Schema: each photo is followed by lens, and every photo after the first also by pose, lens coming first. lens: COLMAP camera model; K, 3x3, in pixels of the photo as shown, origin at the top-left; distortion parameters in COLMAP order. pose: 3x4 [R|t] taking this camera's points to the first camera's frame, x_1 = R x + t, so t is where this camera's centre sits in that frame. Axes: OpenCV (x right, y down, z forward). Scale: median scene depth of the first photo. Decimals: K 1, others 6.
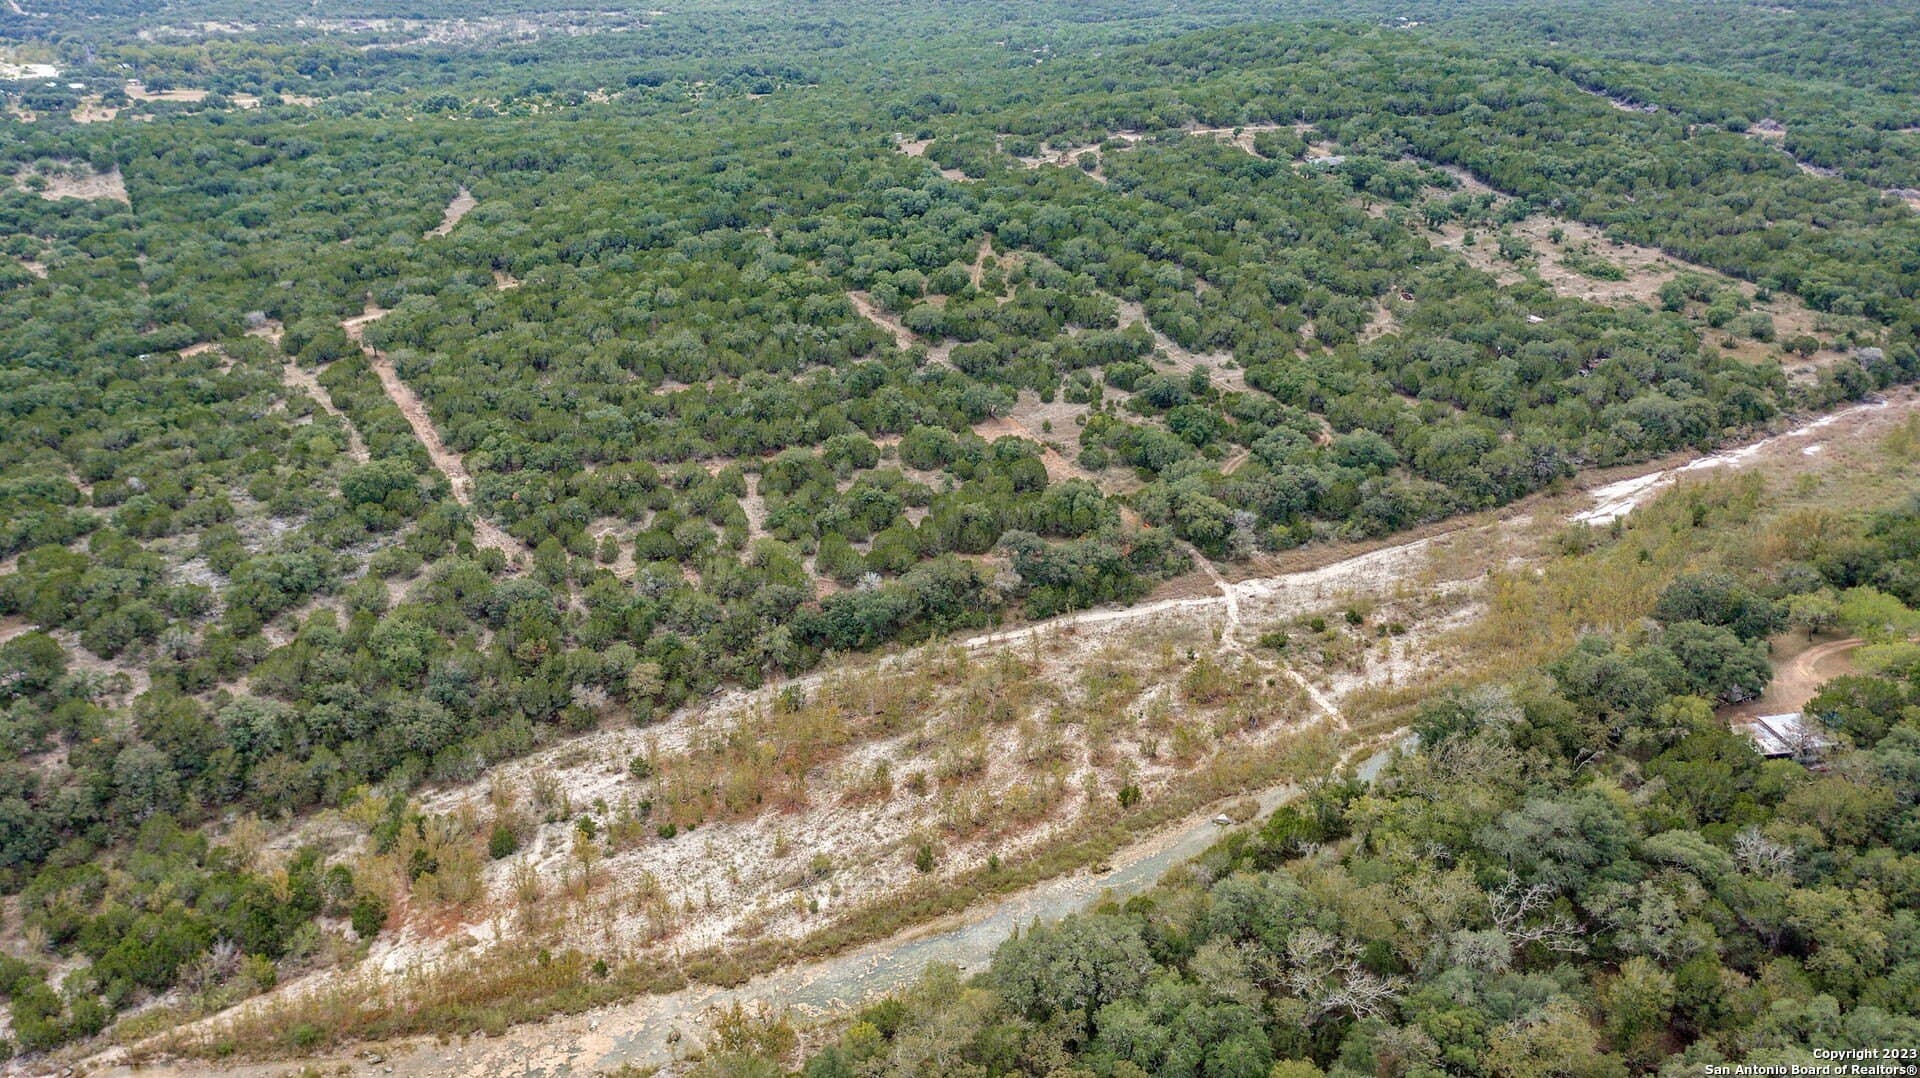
lens RADIAL K [[1529.3, 0, 968.7], [0, 1529.3, 538.0], [0, 0, 1]] dist [-0.013650, 0.010774]
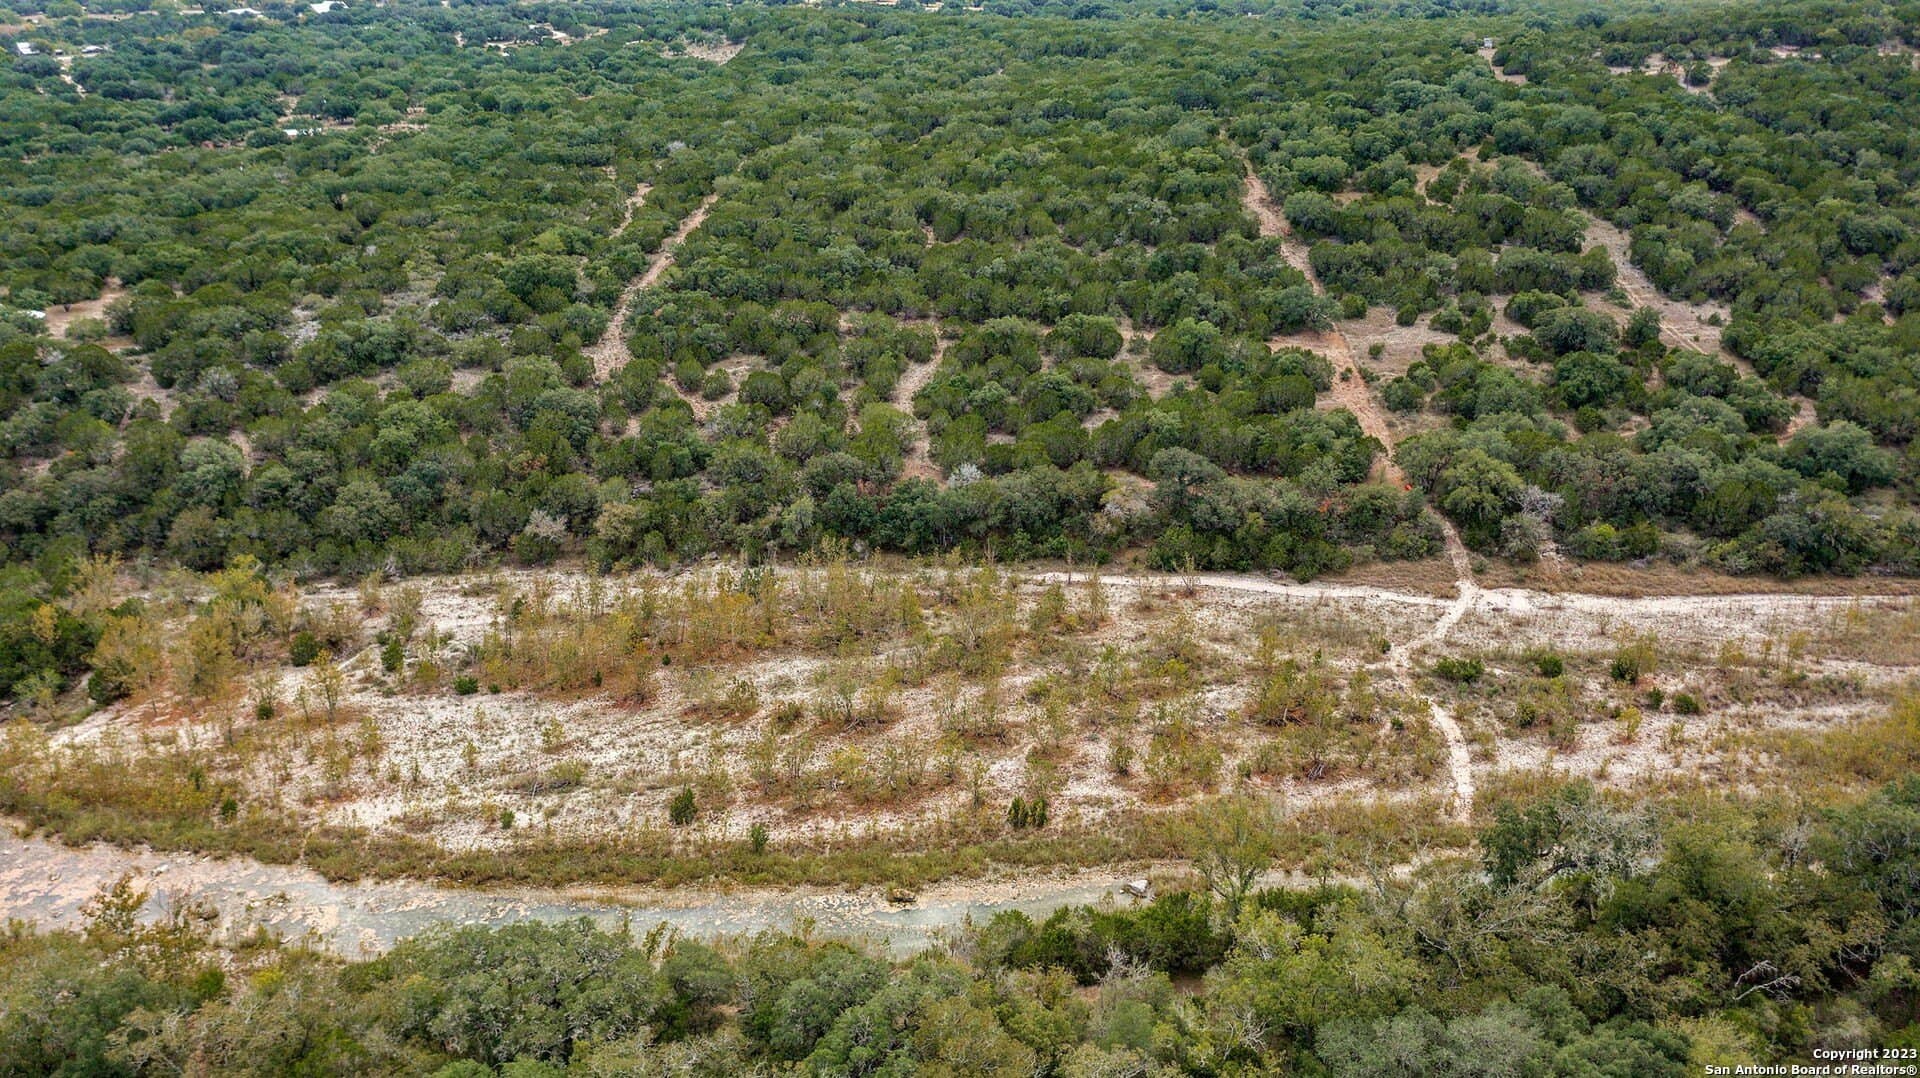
lens RADIAL K [[1529.3, 0, 963.3], [0, 1529.3, 535.9], [0, 0, 1]] dist [-0.013650, 0.010774]
pose [[0.866085, 0.198280, -0.458893, 0.291609], [-0.195318, 0.979226, 0.054475, 0.016577], [0.460161, 0.042450, 0.886820, 0.318132]]
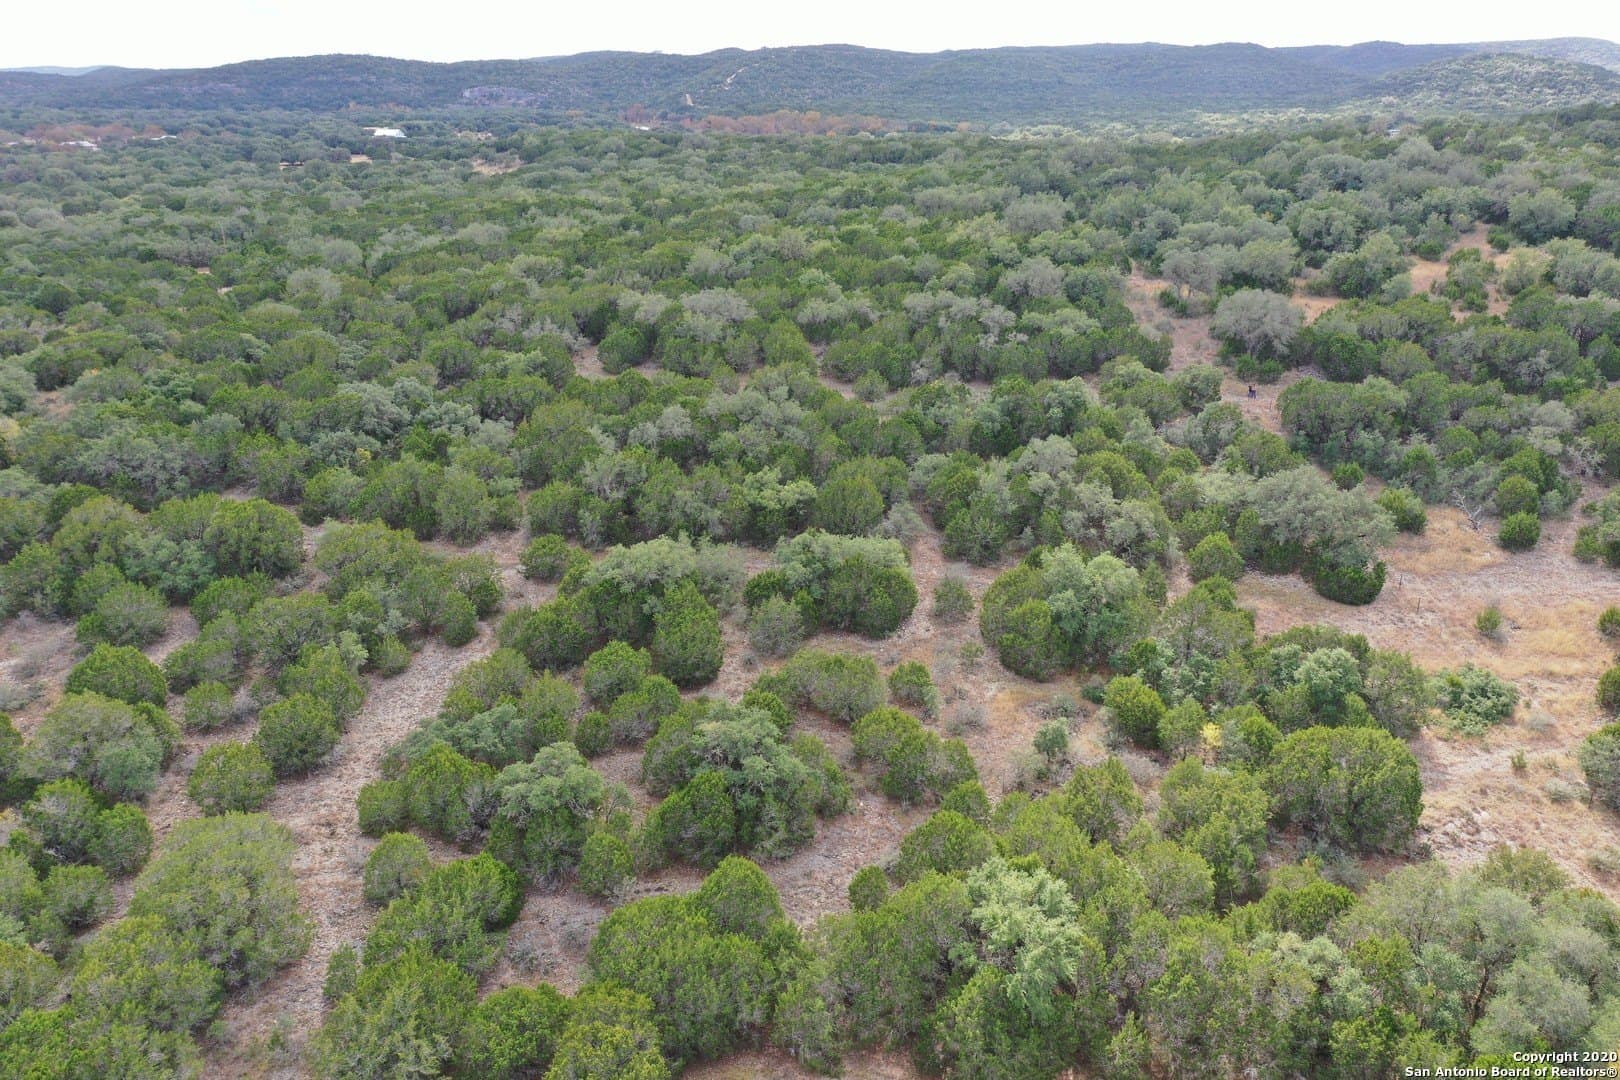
lens RADIAL K [[1274.3, 0, 806.1], [0, 1274.3, 537.1], [0, 0, 1]] dist [0.018199, -0.013276]
pose [[0.860467, 0.174750, -0.478600, 0.066018], [-0.203135, 0.979120, -0.007709, -0.072837], [0.467260, 0.103854, 0.877999, 0.853443]]
